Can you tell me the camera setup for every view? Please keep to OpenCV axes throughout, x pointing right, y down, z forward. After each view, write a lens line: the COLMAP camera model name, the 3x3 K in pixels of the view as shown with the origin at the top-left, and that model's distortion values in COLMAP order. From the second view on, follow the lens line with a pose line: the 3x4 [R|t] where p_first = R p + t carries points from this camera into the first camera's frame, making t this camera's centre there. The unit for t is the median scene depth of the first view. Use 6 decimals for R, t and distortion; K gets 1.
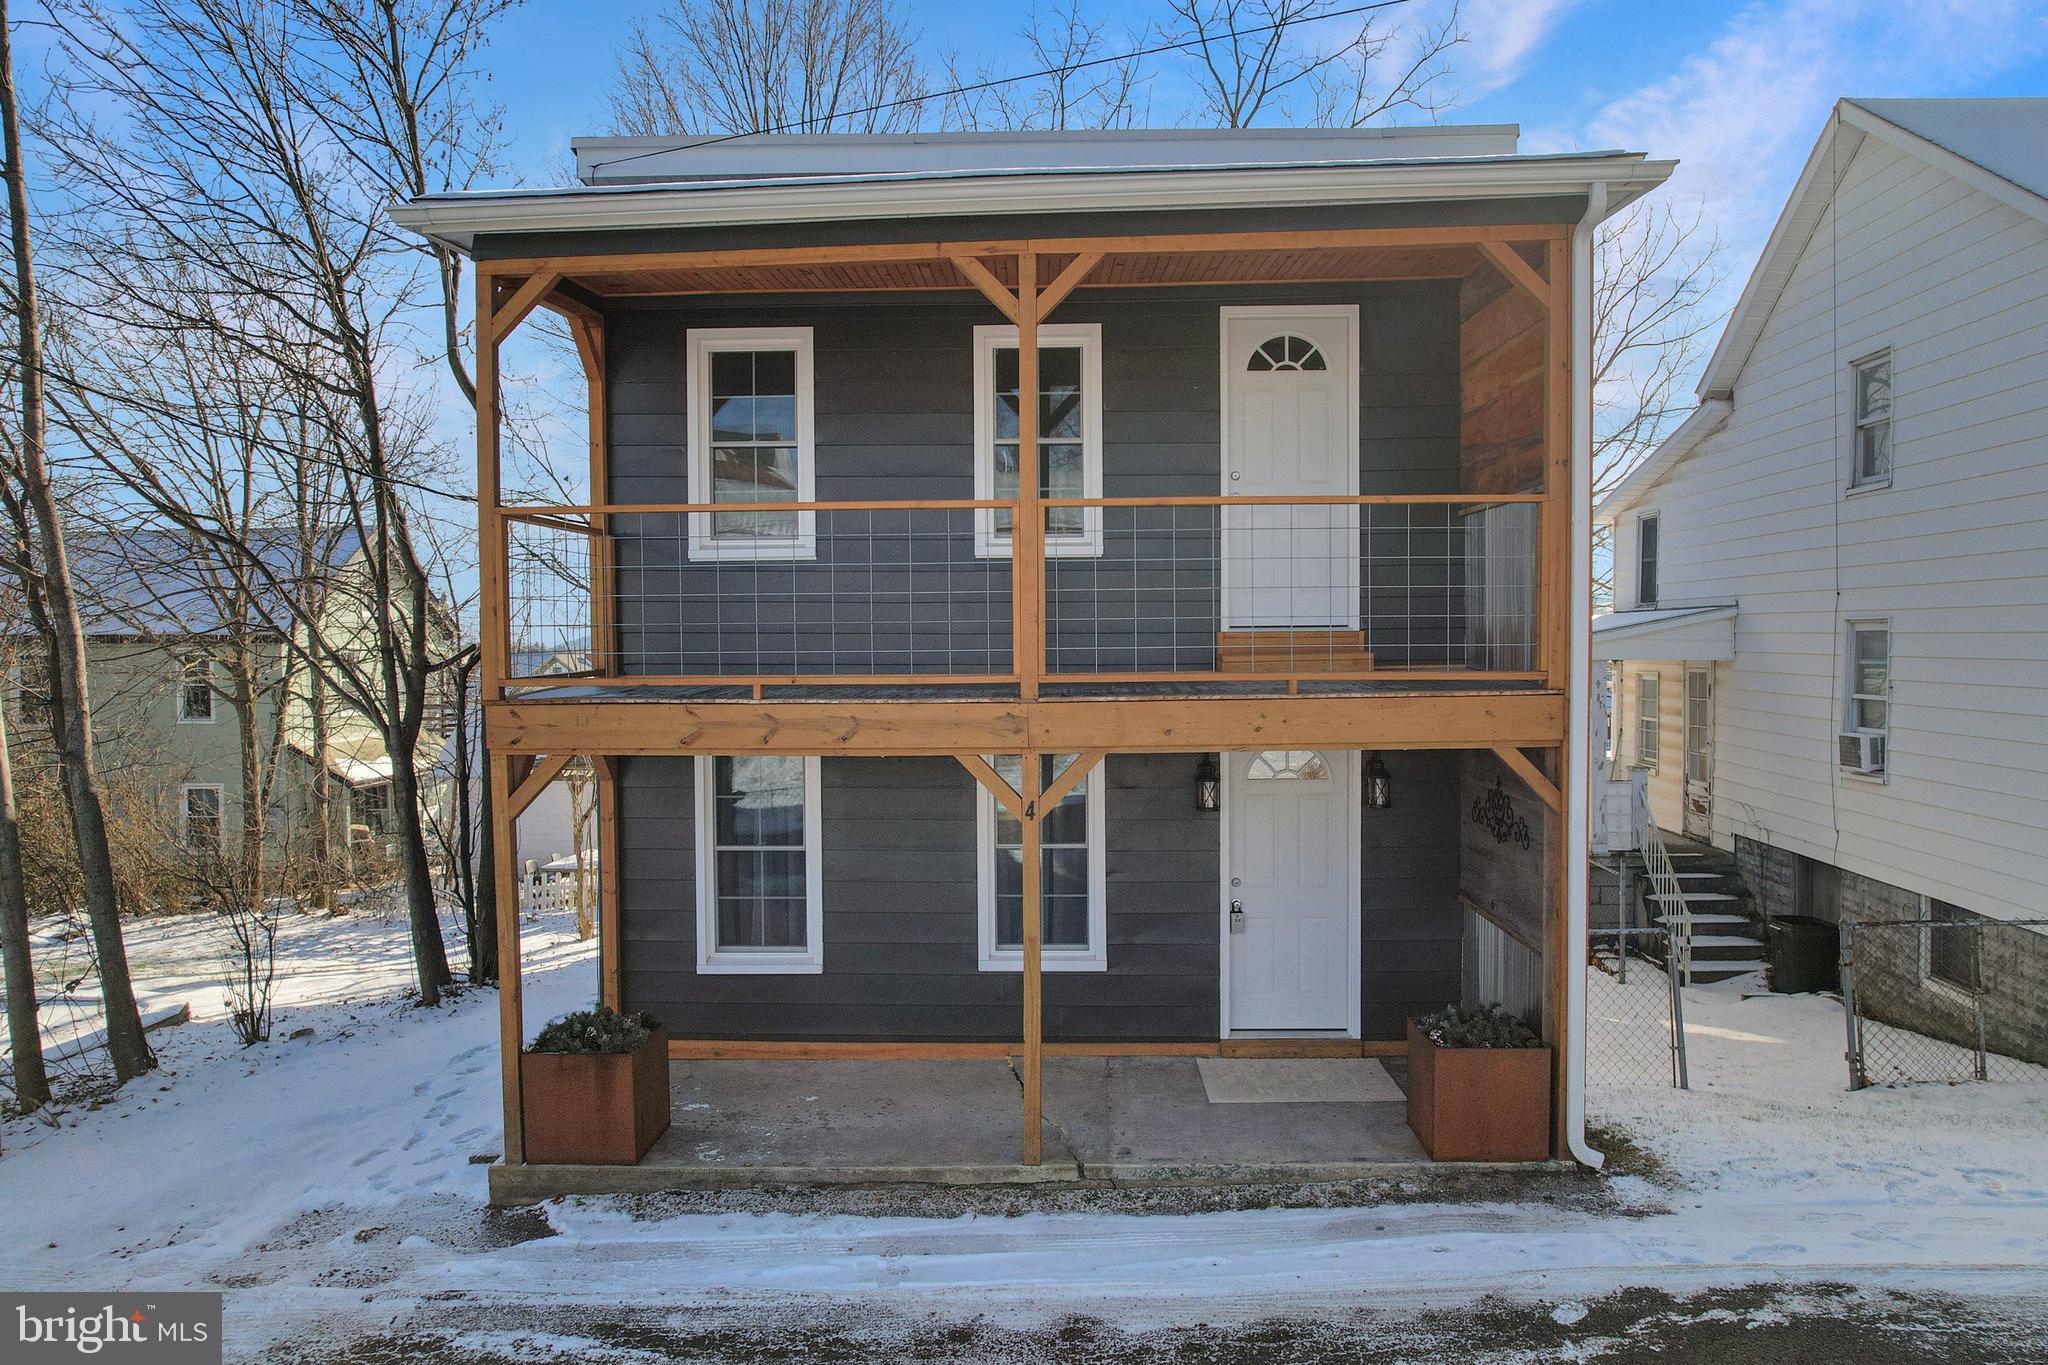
lens RADIAL K [[1345.1, 0, 1024.0], [0, 1345.1, 682.5], [0, 0, 1]] dist [-0.068526, 0.060245]
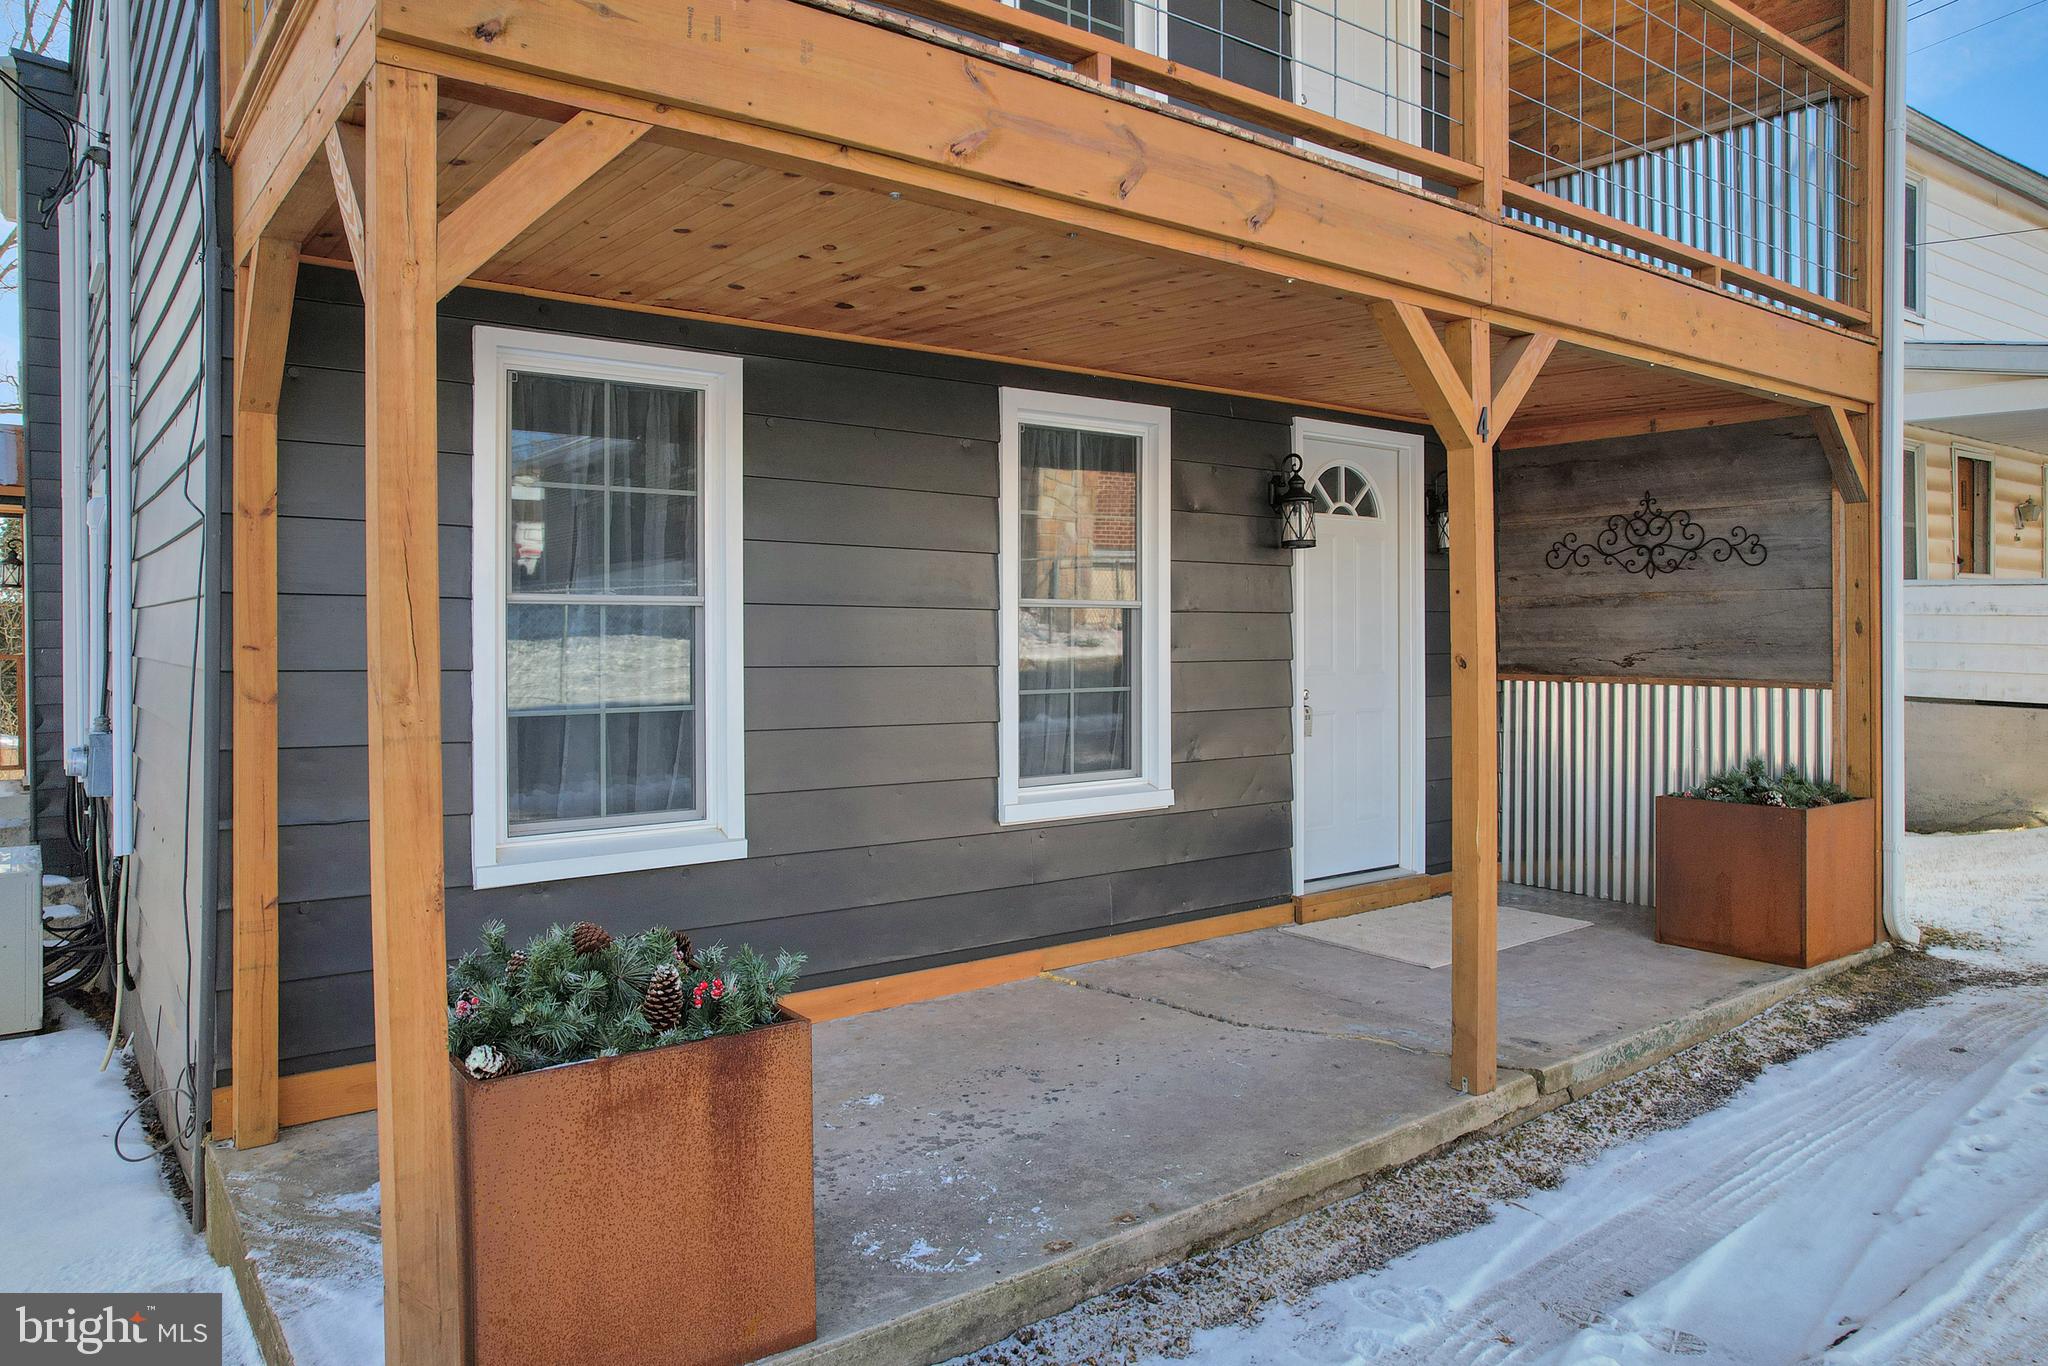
lens RADIAL K [[1353.6, 0, 1024.5], [0, 1353.6, 639.6], [0, 0, 1]] dist [-0.068057, 0.055839]
pose [[0.776306, 0.003220, 0.630348, -0.472613], [0.018035, 0.999464, -0.027315, 0.191046], [-0.630098, 0.032573, 0.775832, 0.691616]]
